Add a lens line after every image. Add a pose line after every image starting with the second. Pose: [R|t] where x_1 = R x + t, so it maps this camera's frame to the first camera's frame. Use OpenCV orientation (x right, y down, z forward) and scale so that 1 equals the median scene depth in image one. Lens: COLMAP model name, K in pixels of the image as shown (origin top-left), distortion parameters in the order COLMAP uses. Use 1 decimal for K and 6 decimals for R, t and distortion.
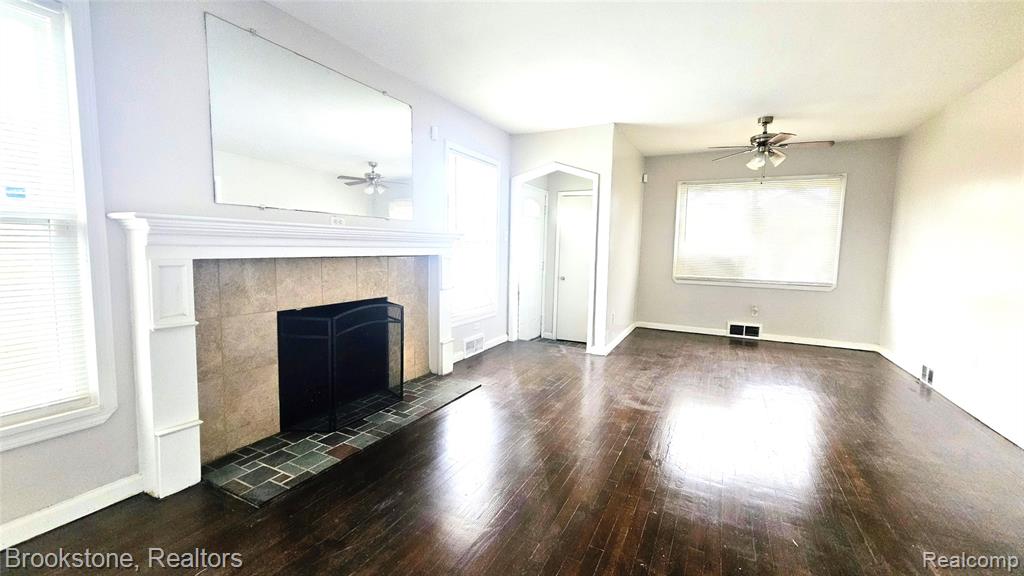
lens RADIAL K [[420.7, 0, 505.8], [0, 420.7, 286.3], [0, 0, 1]] dist [-0.000270, 0.000403]
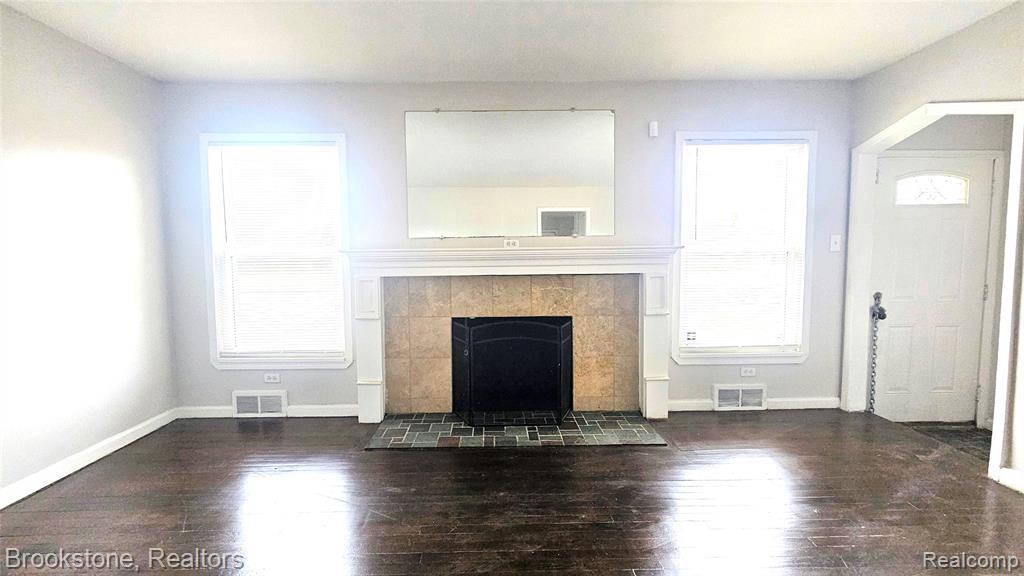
lens RADIAL K [[420.7, 0, 505.8], [0, 420.7, 286.3], [0, 0, 1]] dist [-0.000270, 0.000403]
pose [[0.473715, 0.029639, -0.880179, 0.575371], [-0.062379, 0.998053, 0.000036, -0.039462], [0.878466, 0.054888, 0.474642, 0.460181]]
